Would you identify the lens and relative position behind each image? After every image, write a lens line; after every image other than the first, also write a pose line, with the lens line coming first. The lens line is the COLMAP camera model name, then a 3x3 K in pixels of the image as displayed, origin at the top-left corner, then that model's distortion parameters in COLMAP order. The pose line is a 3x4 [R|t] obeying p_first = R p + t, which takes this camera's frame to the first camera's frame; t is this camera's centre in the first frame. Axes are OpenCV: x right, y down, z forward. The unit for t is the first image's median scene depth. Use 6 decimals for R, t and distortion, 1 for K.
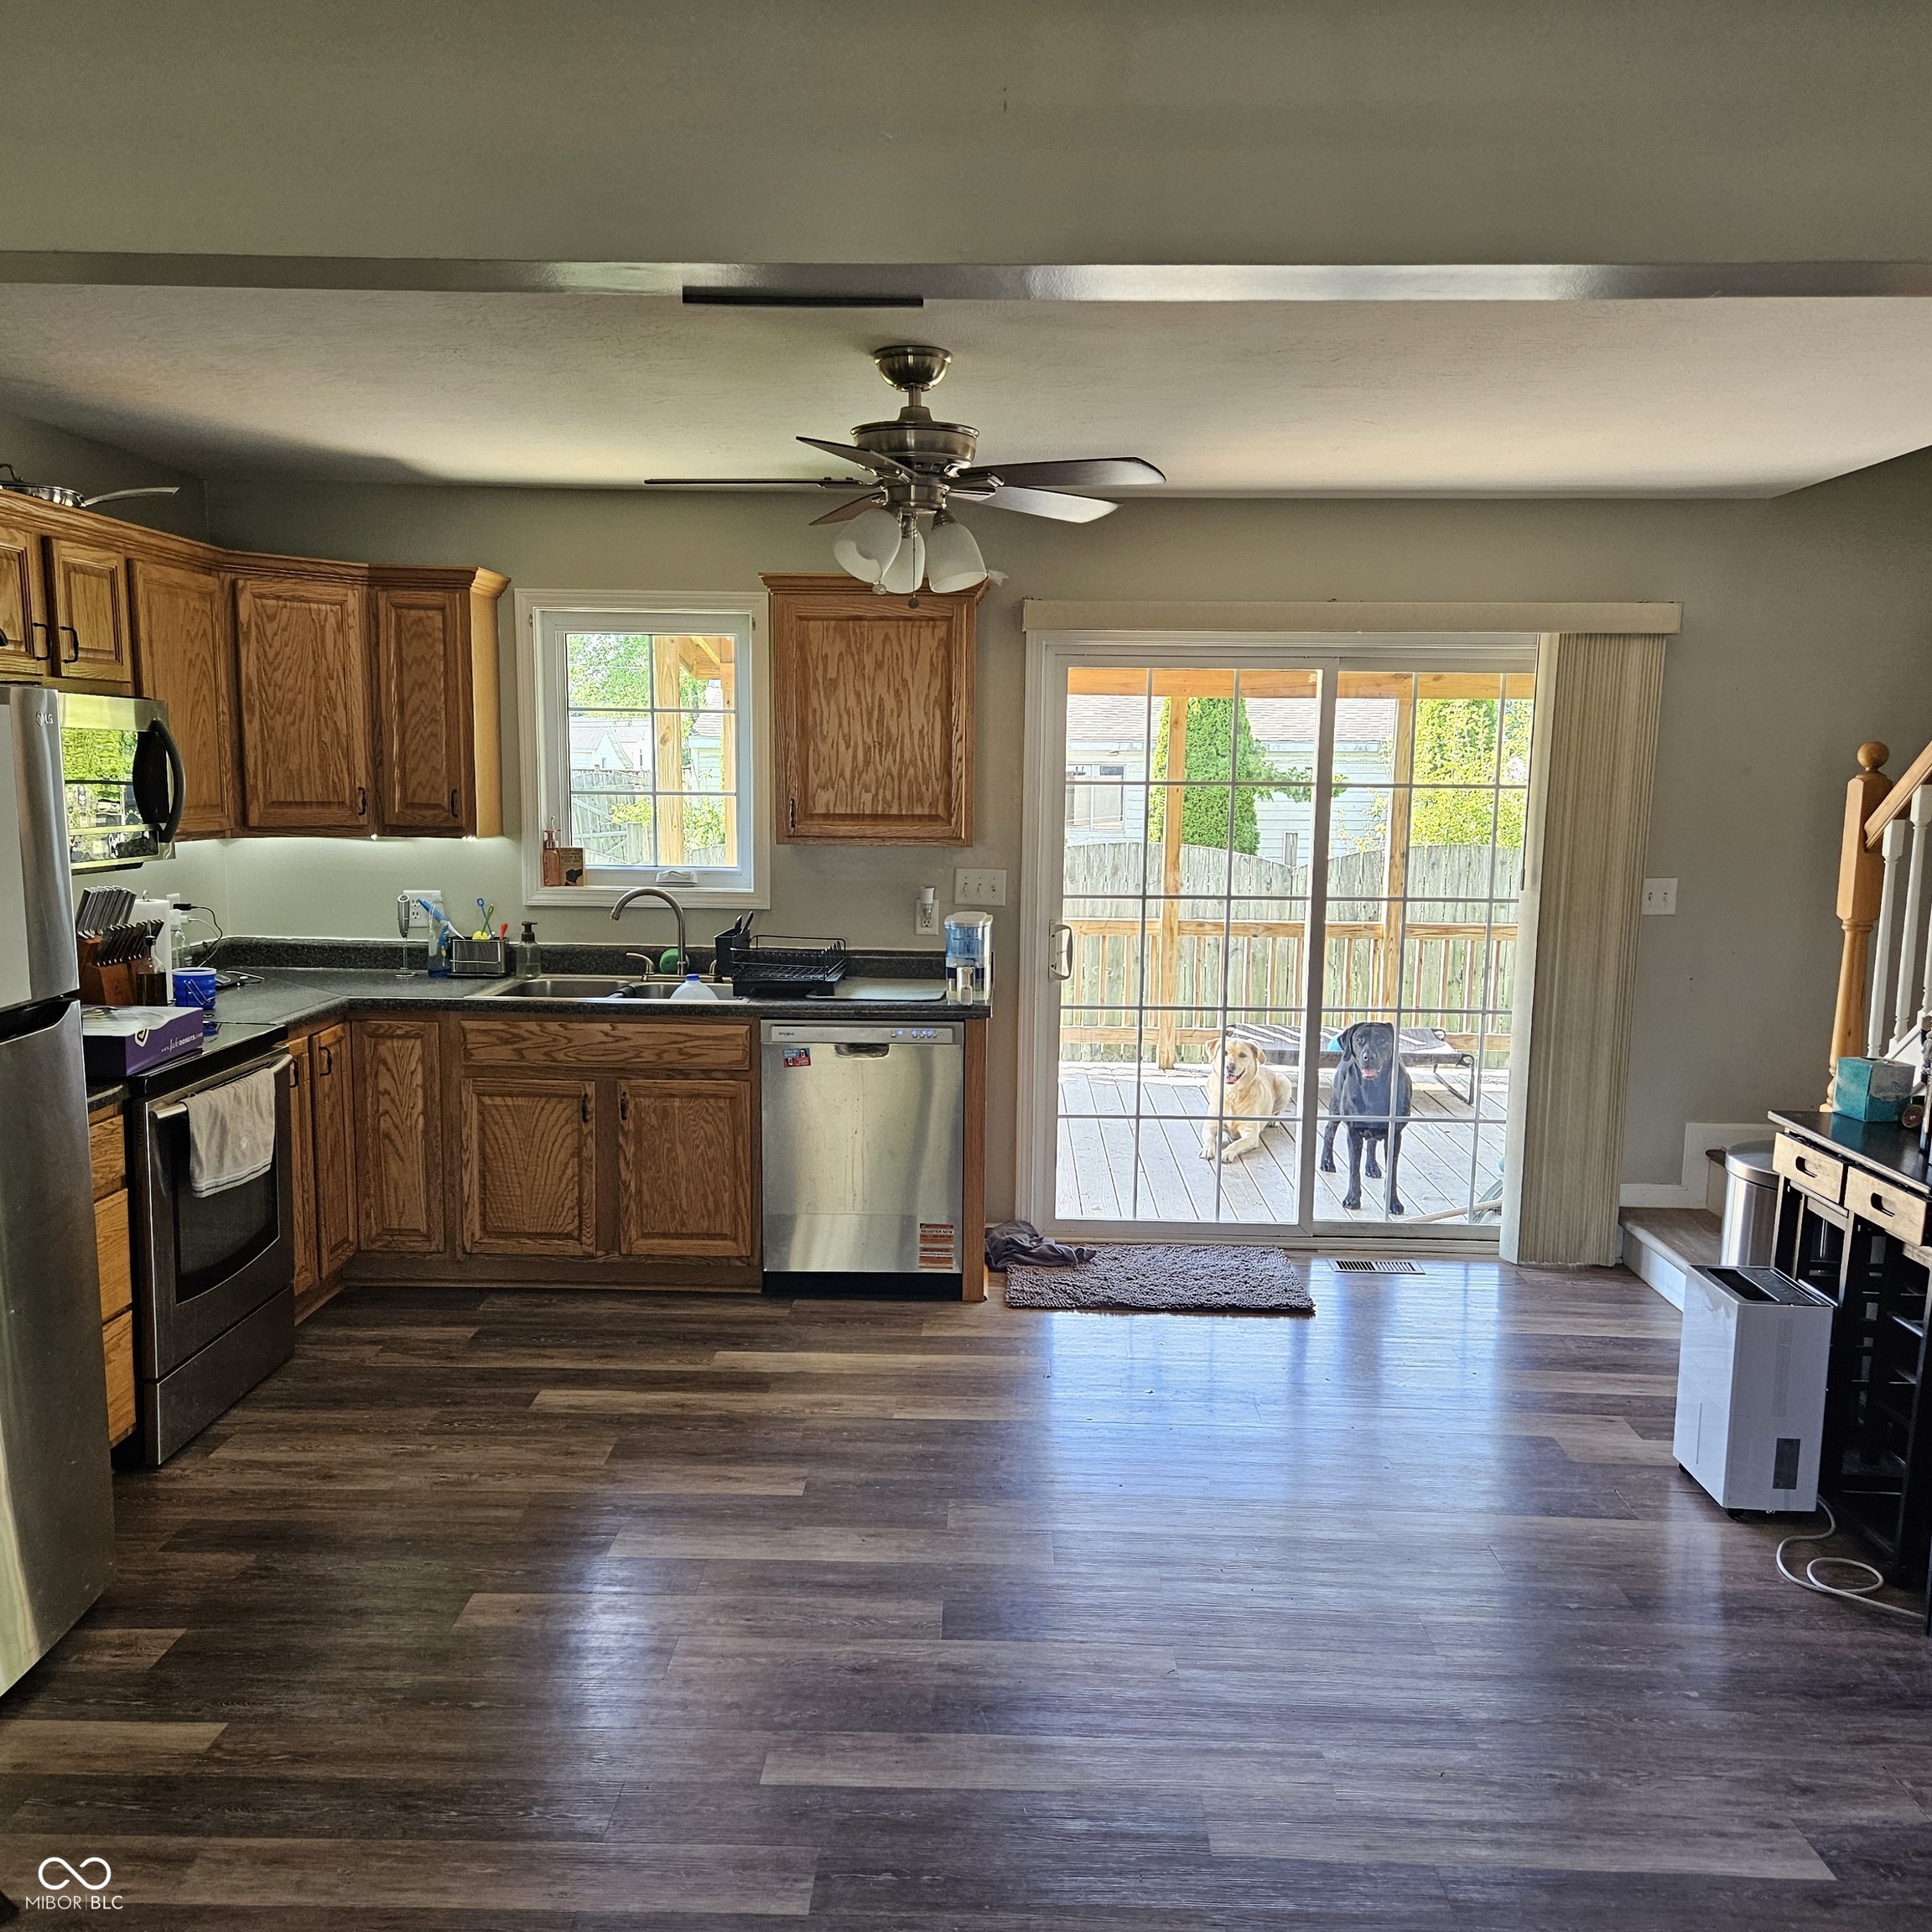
lens RADIAL K [[1709.6, 0, 965.1], [0, 1709.6, 1013.1], [0, 0, 1]] dist [0.079501, -0.013800]
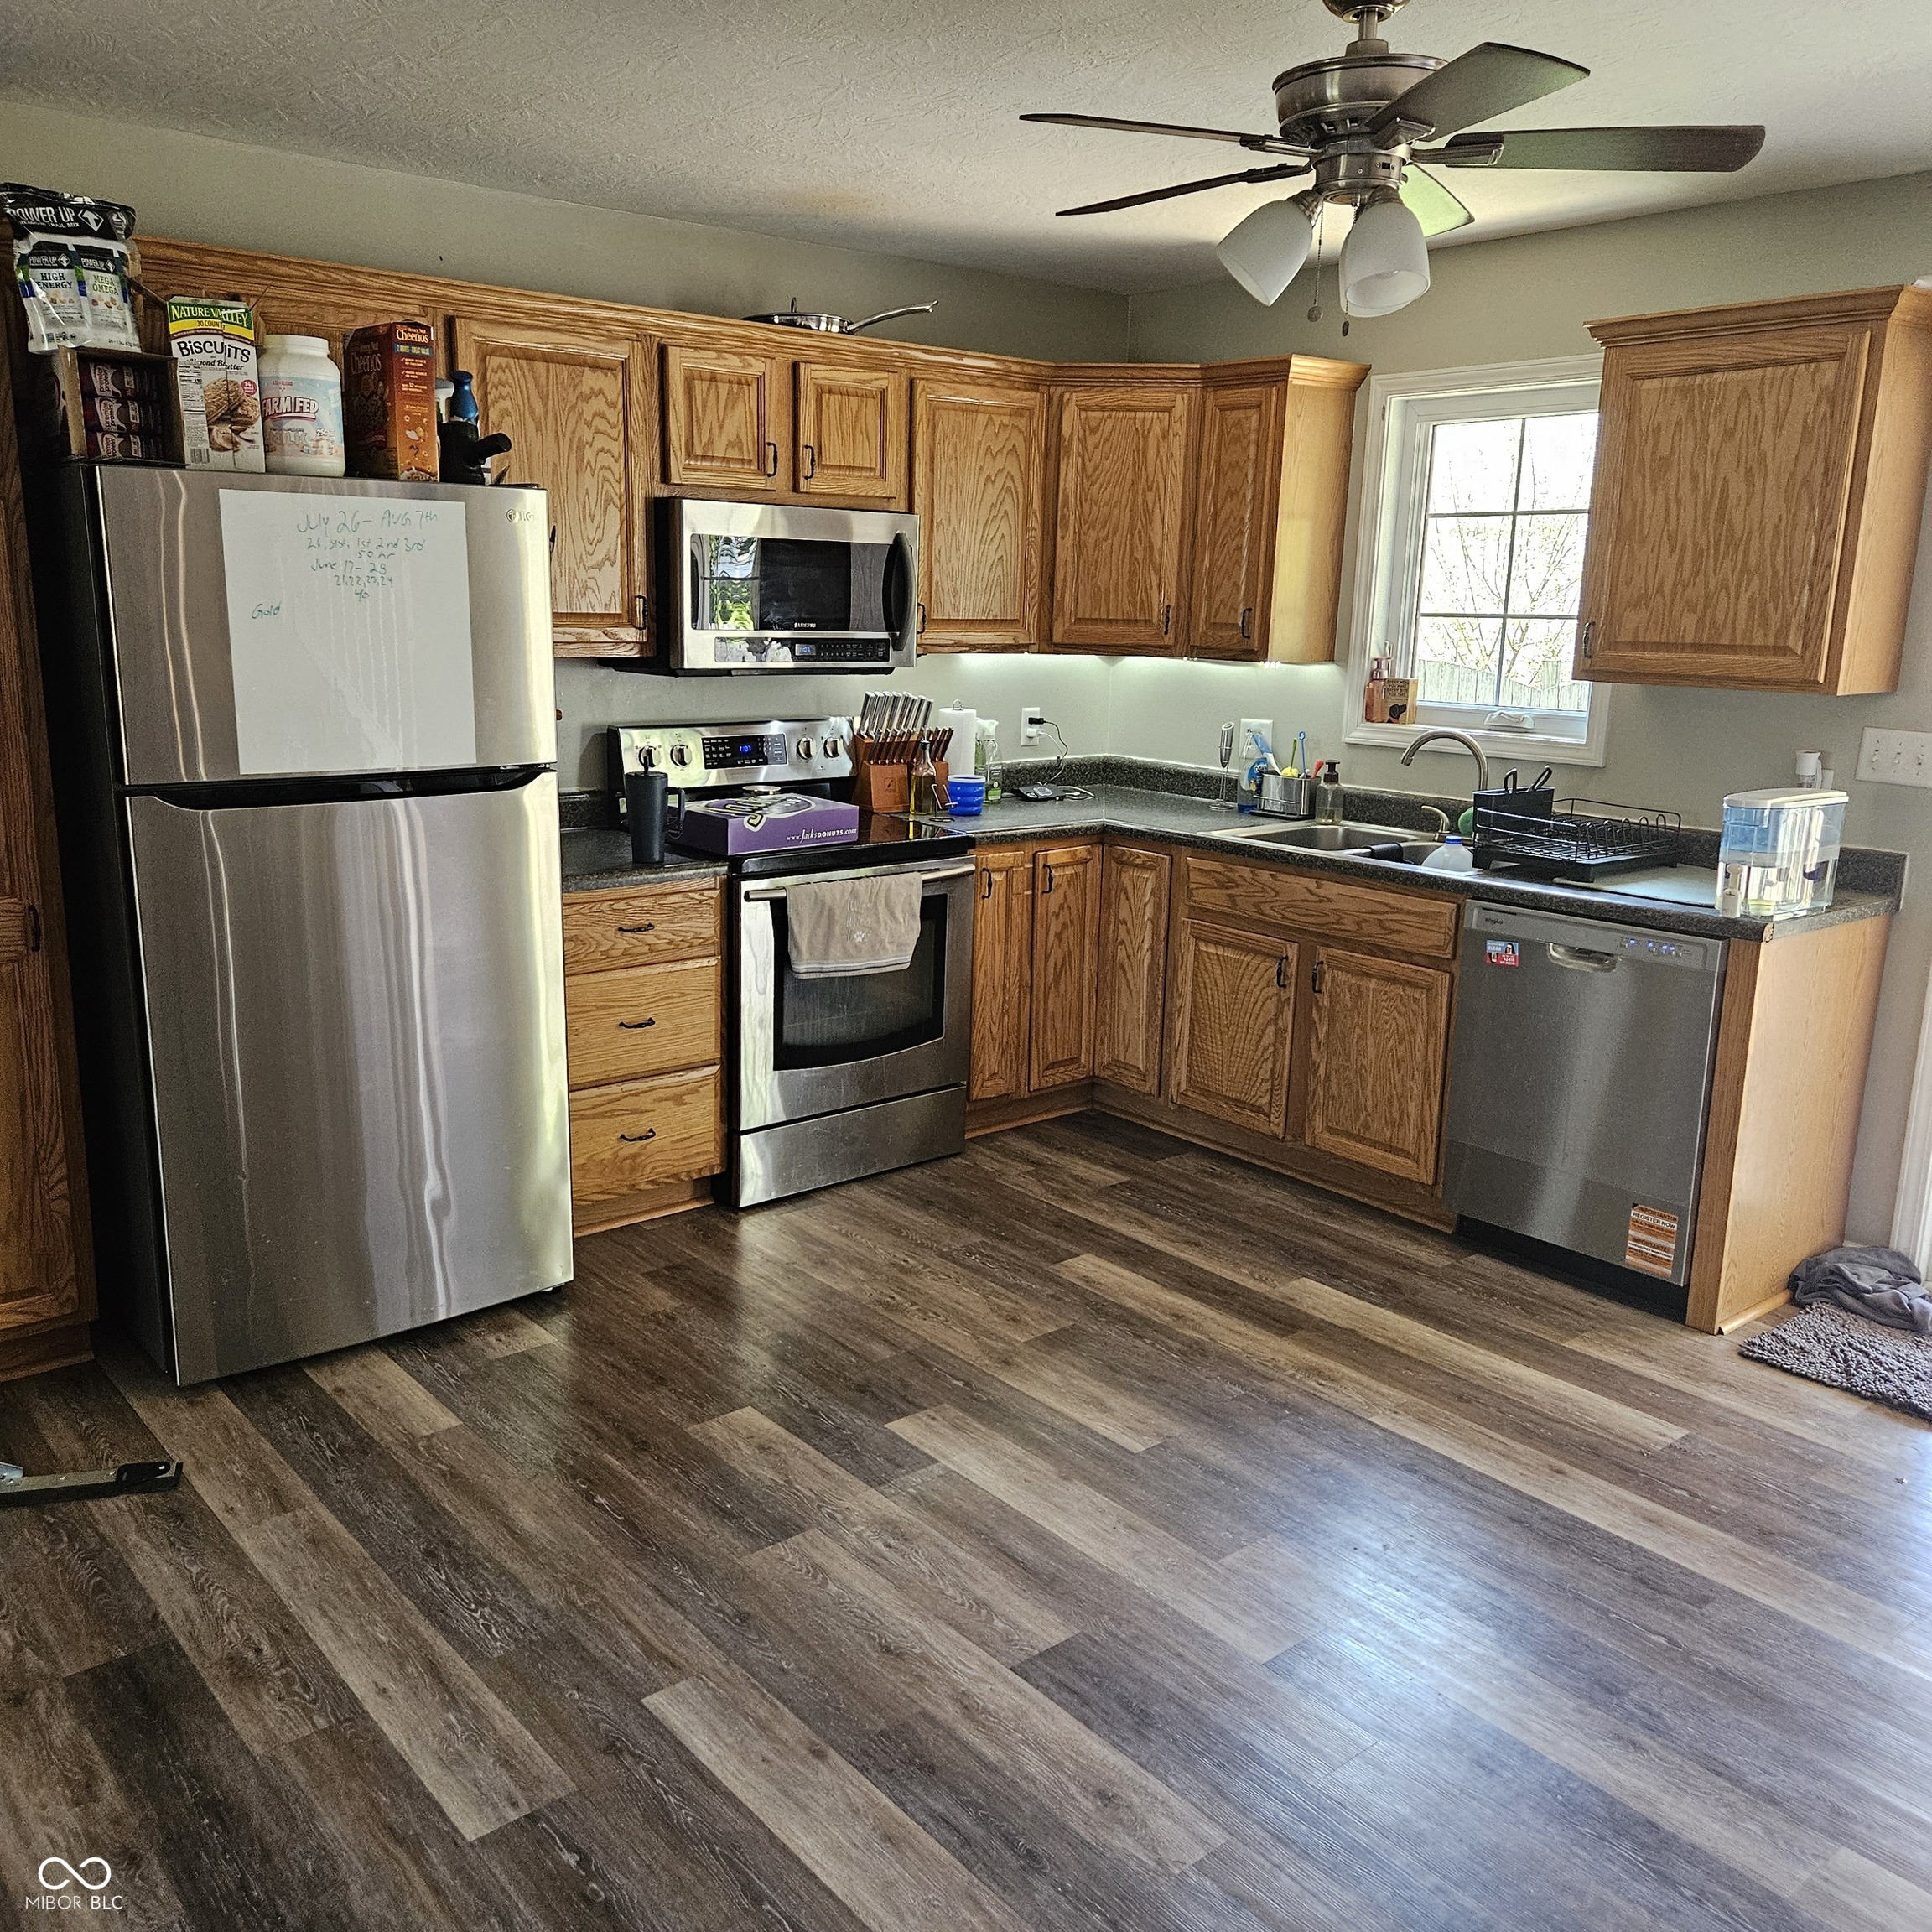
lens RADIAL K [[1706.3, 0, 935.1], [0, 1706.3, 960.9], [0, 0, 1]] dist [0.080187, -0.055336]
pose [[0.659014, 0.163996, -0.734034, 0.305083], [-0.124699, 0.986256, 0.108392, -0.023238], [0.741721, 0.020102, 0.670407, 0.275427]]
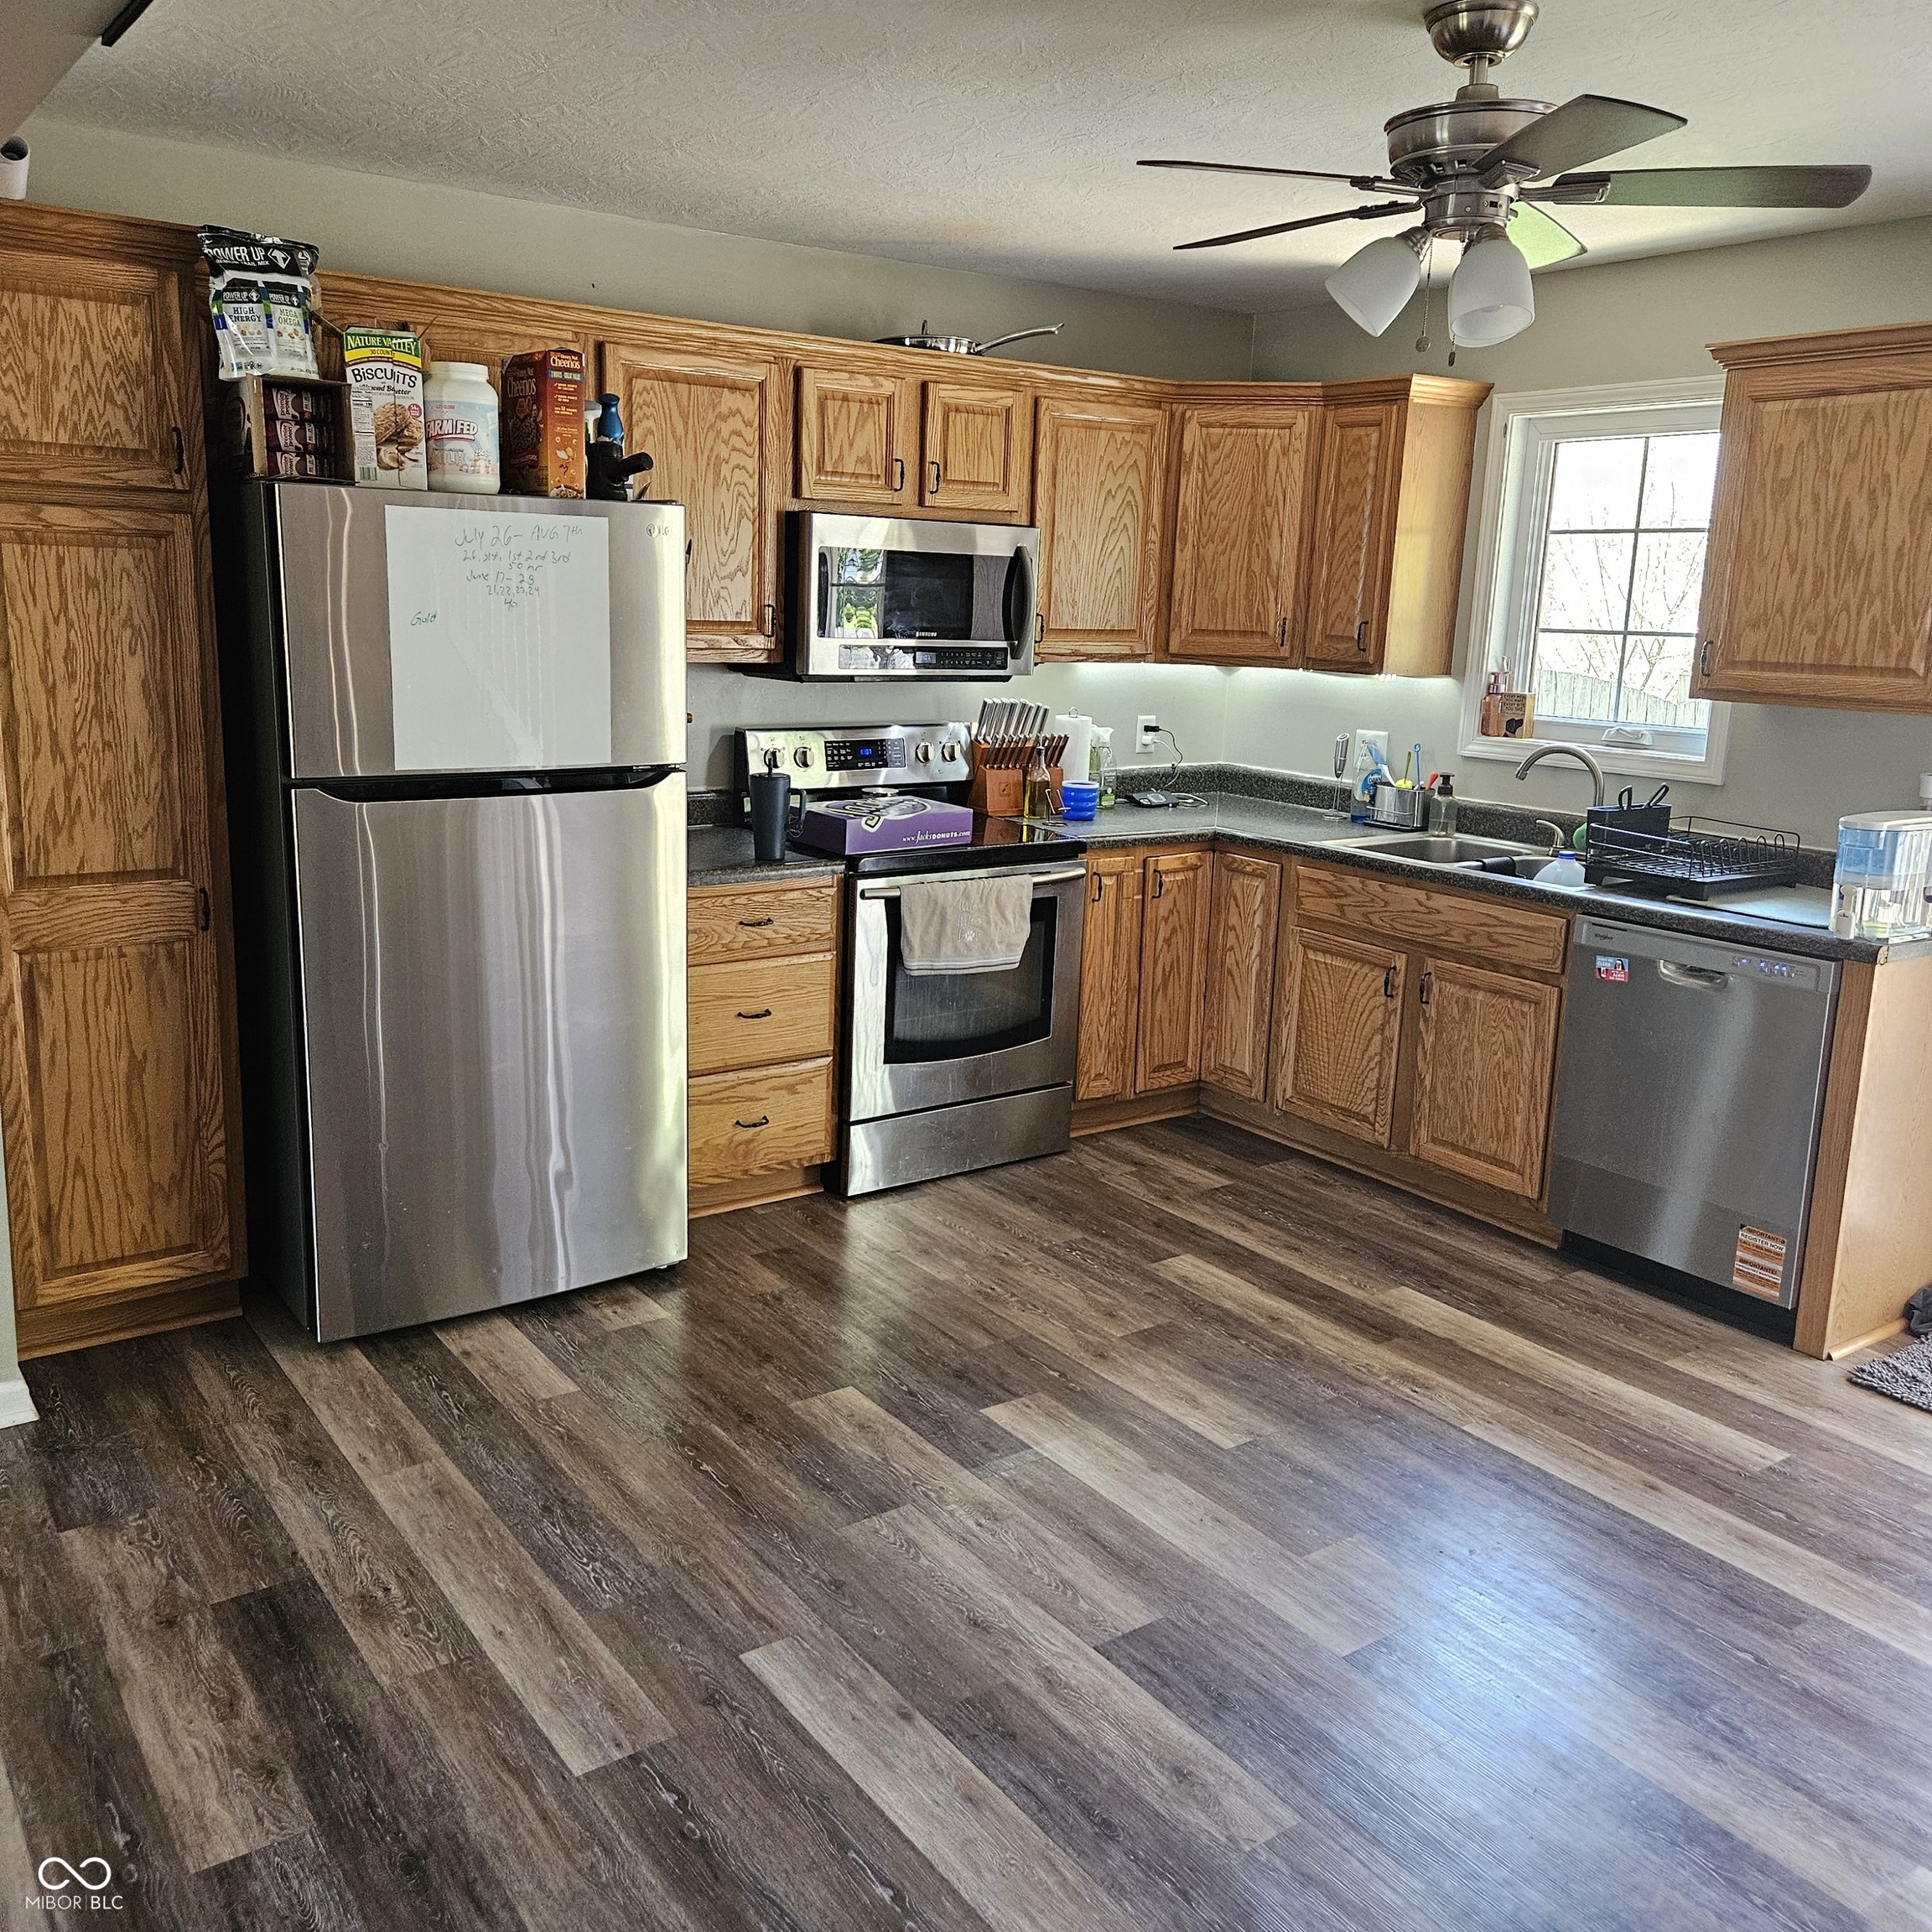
lens RADIAL K [[1709.6, 0, 934.8], [0, 1709.6, 926.6], [0, 0, 1]] dist [0.081506, -0.062419]
pose [[0.601363, 0.164213, -0.781919, 0.327066], [-0.142616, 0.984996, 0.097178, -0.025587], [0.786145, 0.053075, 0.615759, 0.263301]]
